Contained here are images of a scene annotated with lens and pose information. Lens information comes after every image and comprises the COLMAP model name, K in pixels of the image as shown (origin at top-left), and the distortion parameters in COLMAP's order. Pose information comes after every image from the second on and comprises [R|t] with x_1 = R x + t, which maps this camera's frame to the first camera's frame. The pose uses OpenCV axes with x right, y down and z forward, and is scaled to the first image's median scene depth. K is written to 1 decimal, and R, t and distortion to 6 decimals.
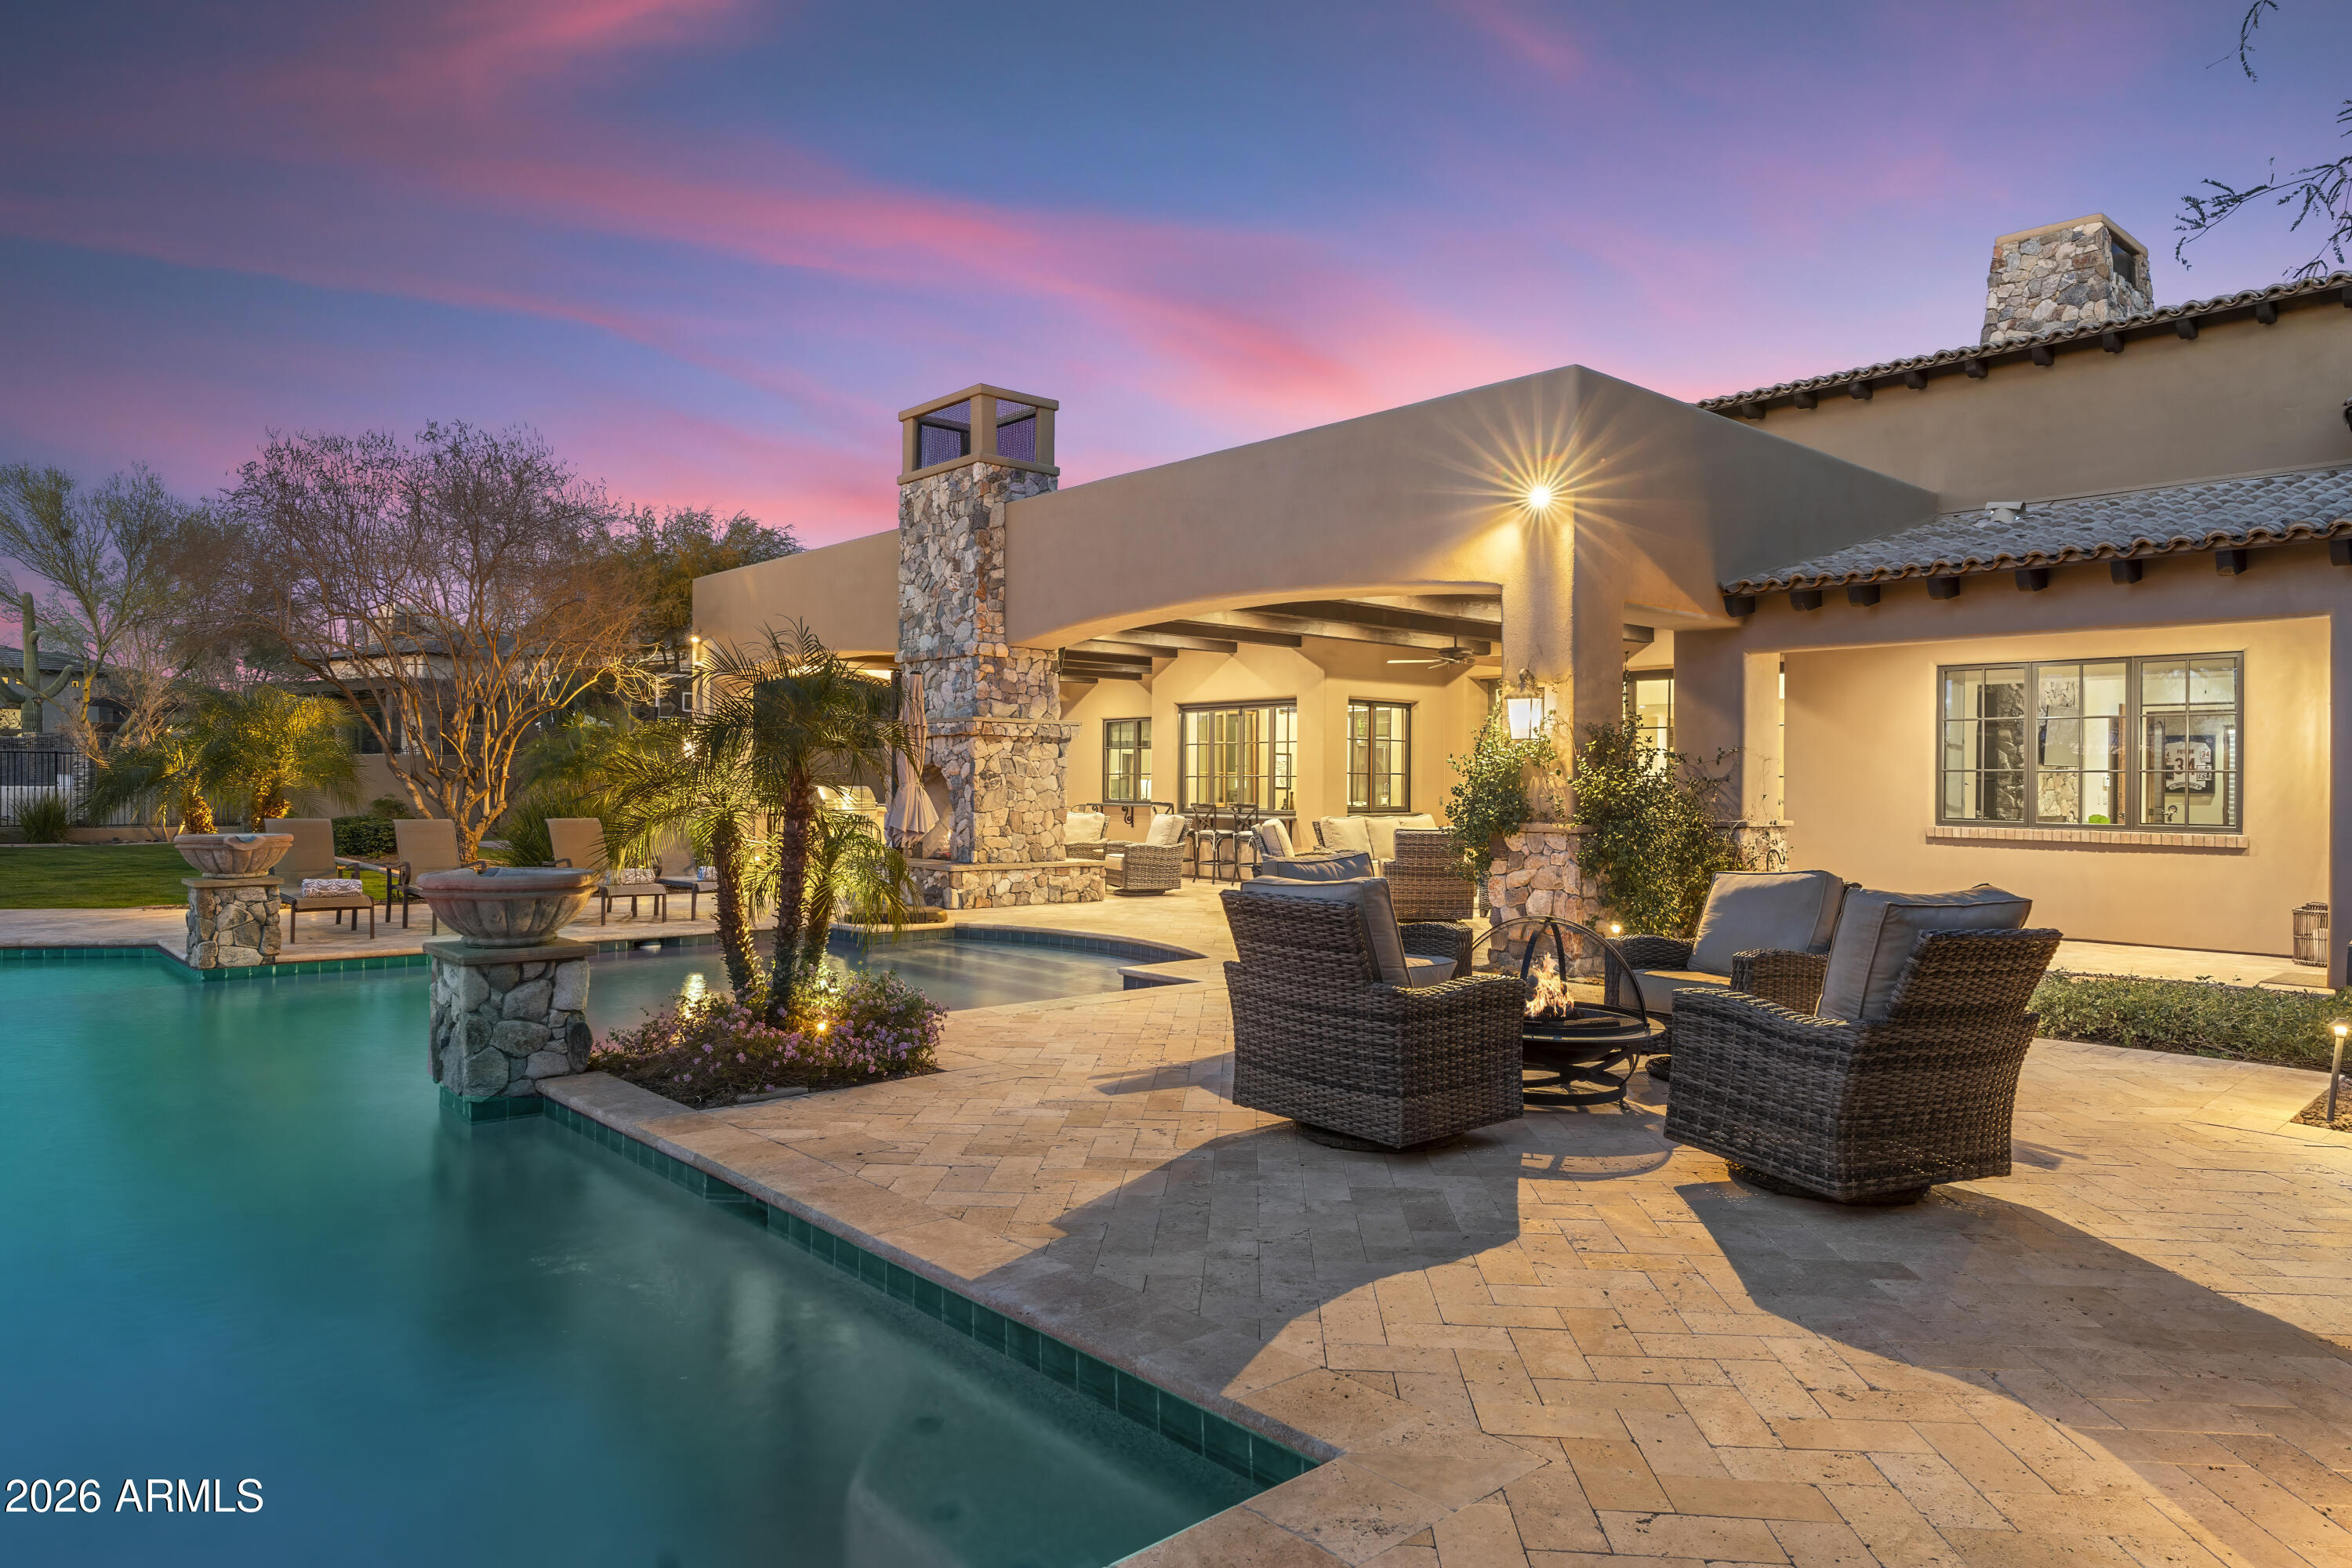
lens RADIAL K [[1406.6, 0, 1181.7], [0, 1406.6, 785.5], [0, 0, 1]] dist [0.001050, -0.001310]
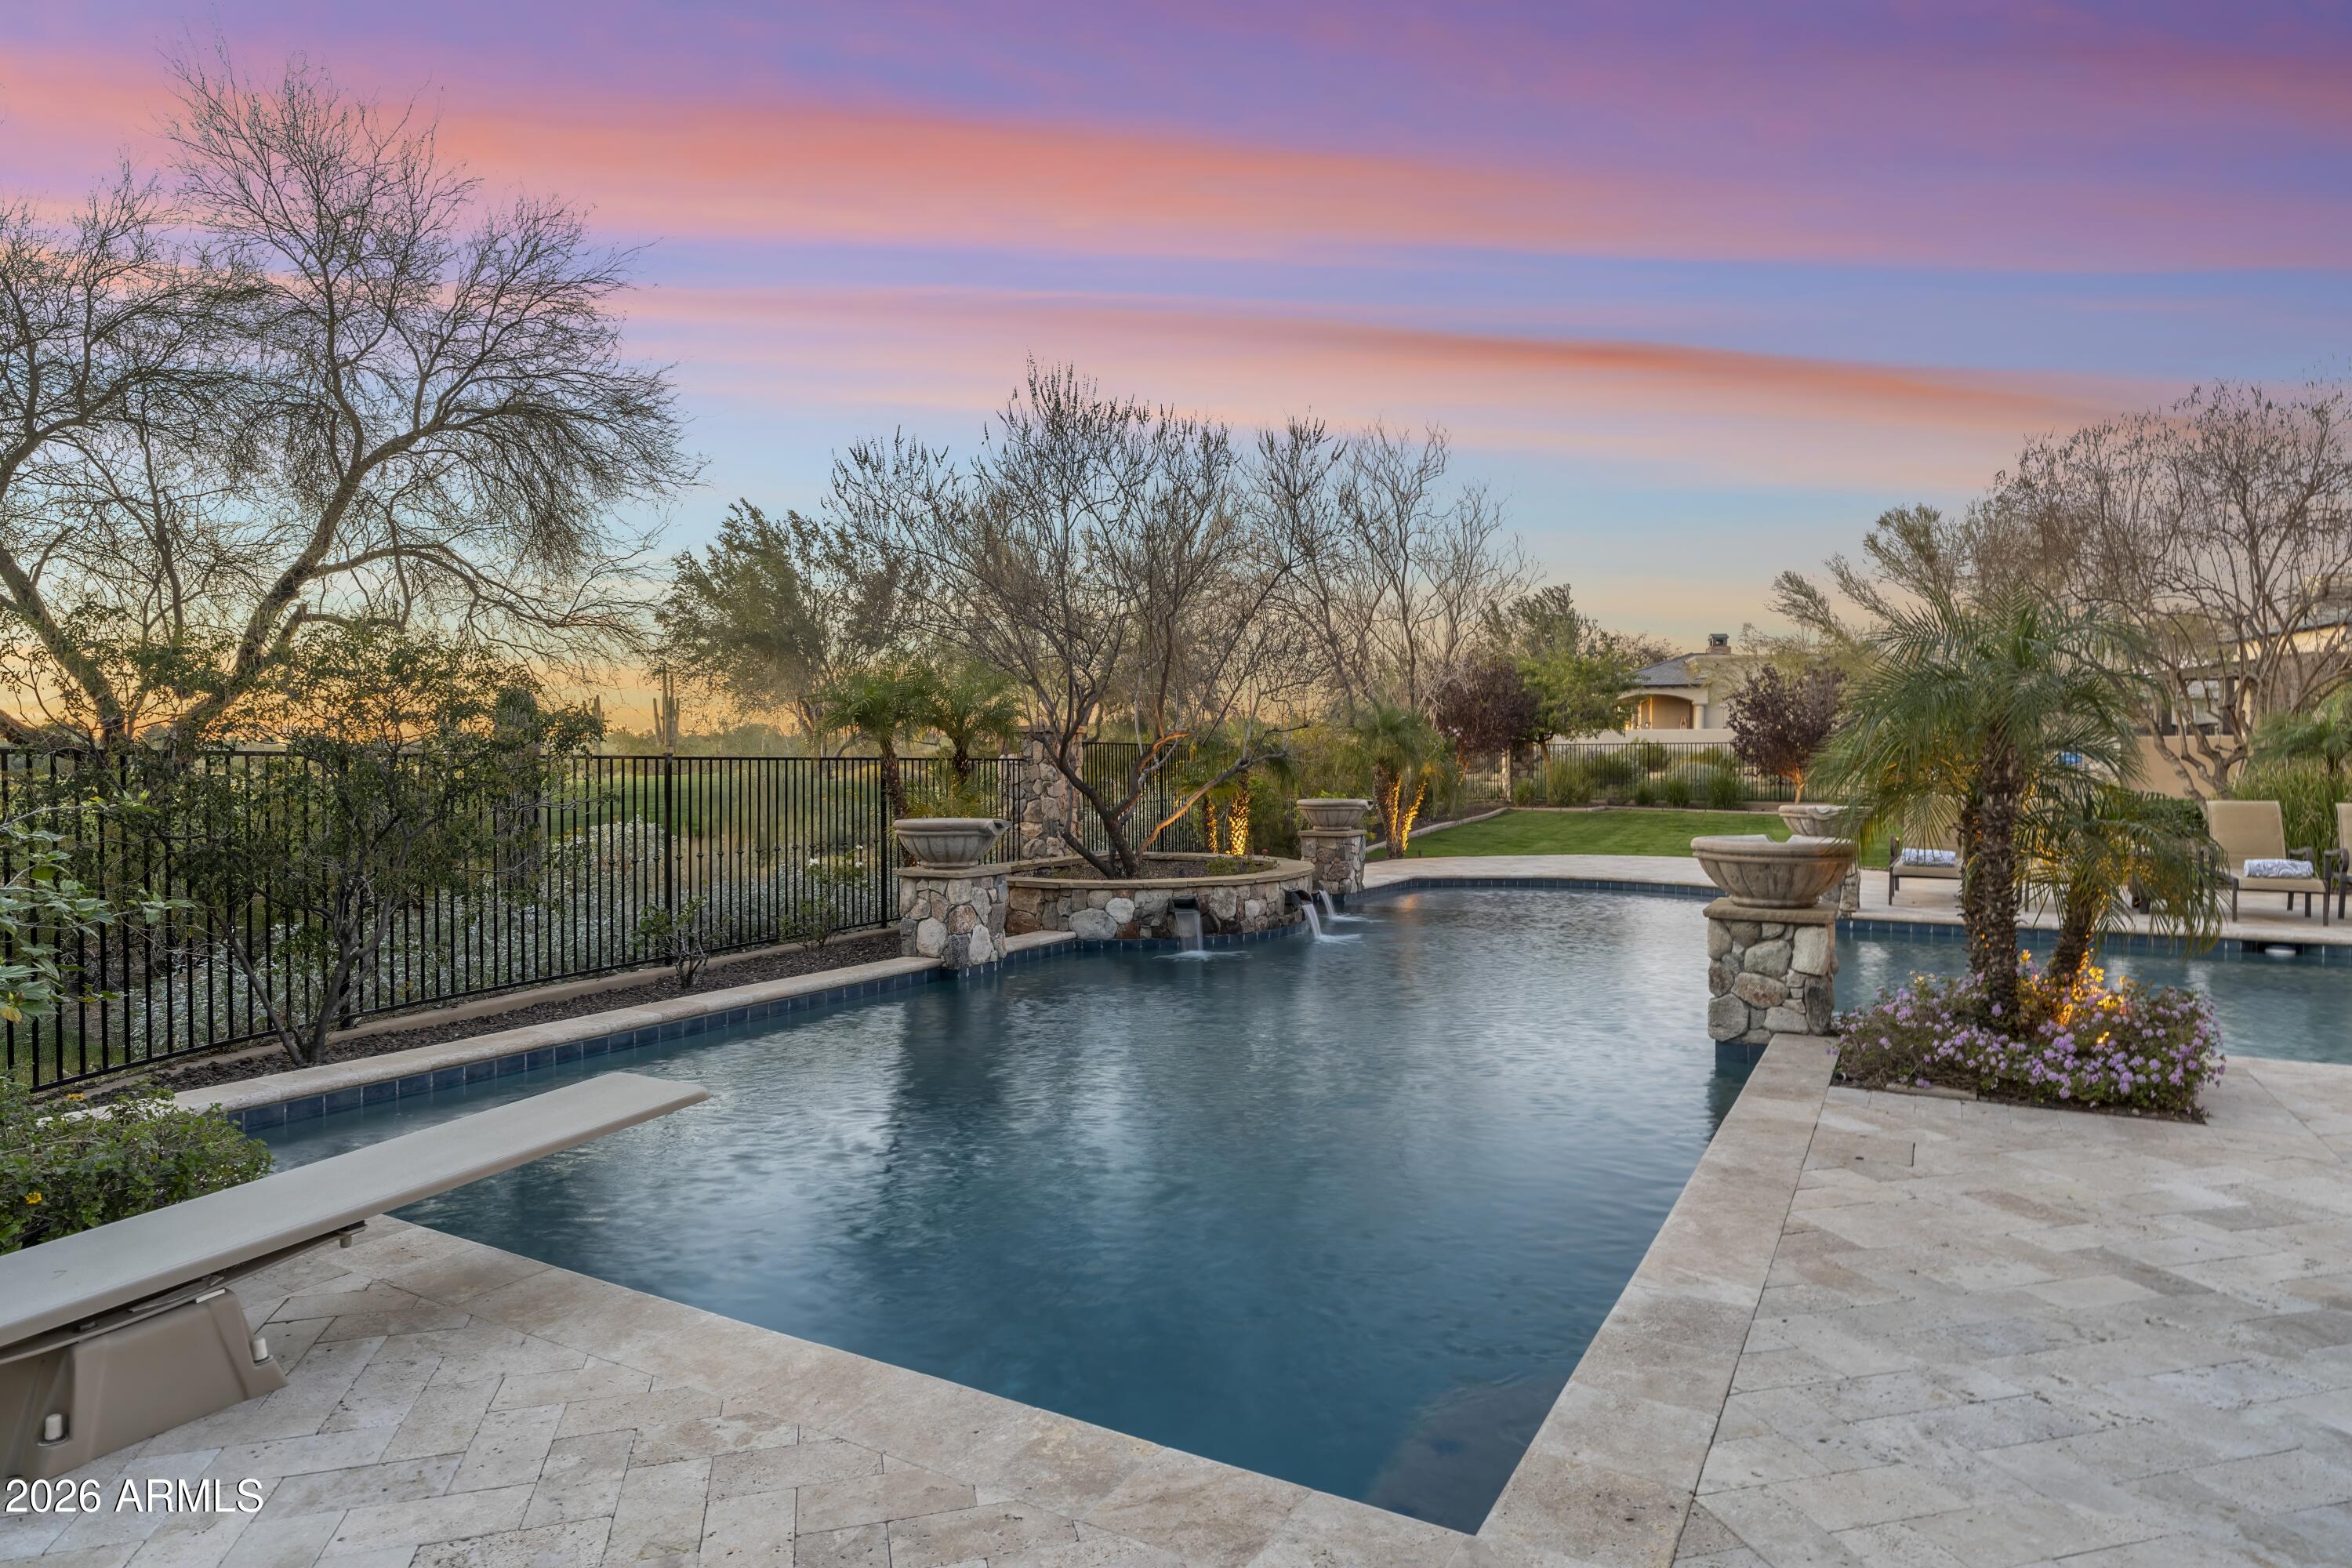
lens RADIAL K [[1357.1, 0, 1249.2], [0, 1357.1, 782.2], [0, 0, 1]] dist [-0.005266, 0.000658]
pose [[0.325598, 0.004238, -0.945499, 0.155302], [0.002385, 0.999983, 0.005303, 0.004982], [0.945505, -0.003981, 0.325582, 0.115779]]
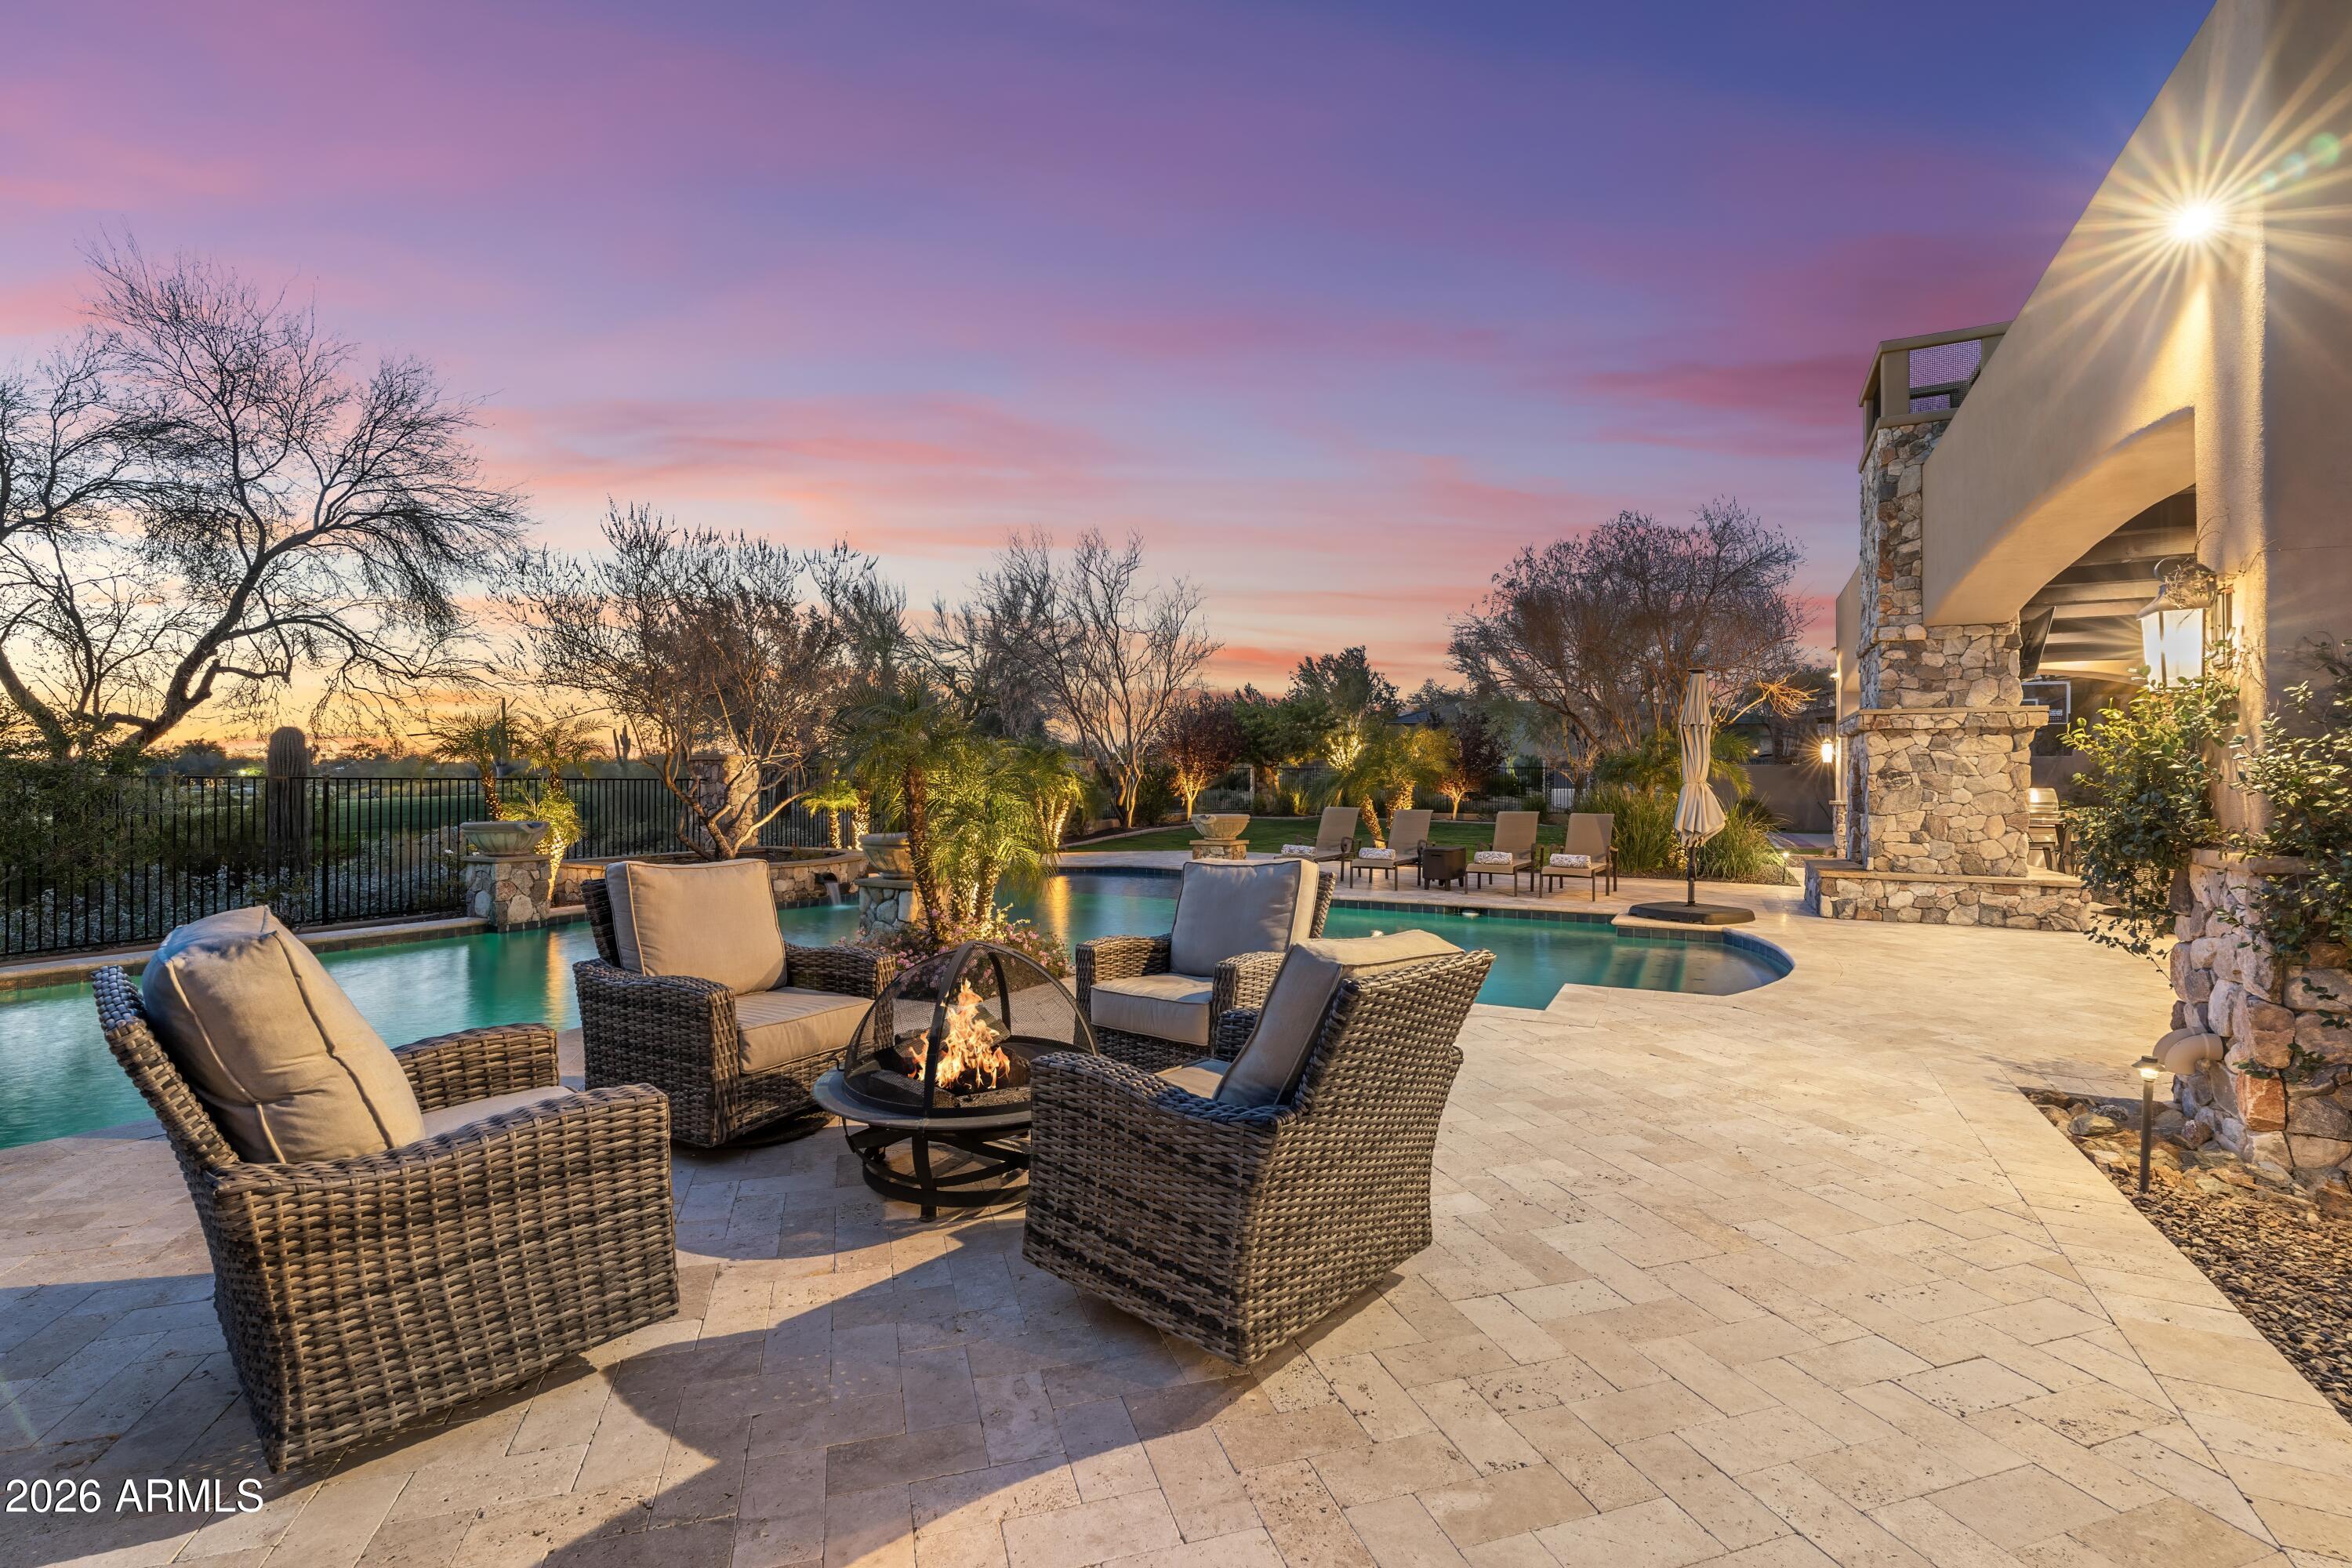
lens RADIAL K [[1055.4, 0, 1184.2], [0, 1055.4, 789.9], [0, 0, 1]] dist [-0.012254, 0.002040]
pose [[0.369489, -0.000535, -0.929235, 0.320668], [-0.001120, 0.999999, -0.001021, 0.004178], [0.929234, 0.001418, 0.369488, 0.334823]]
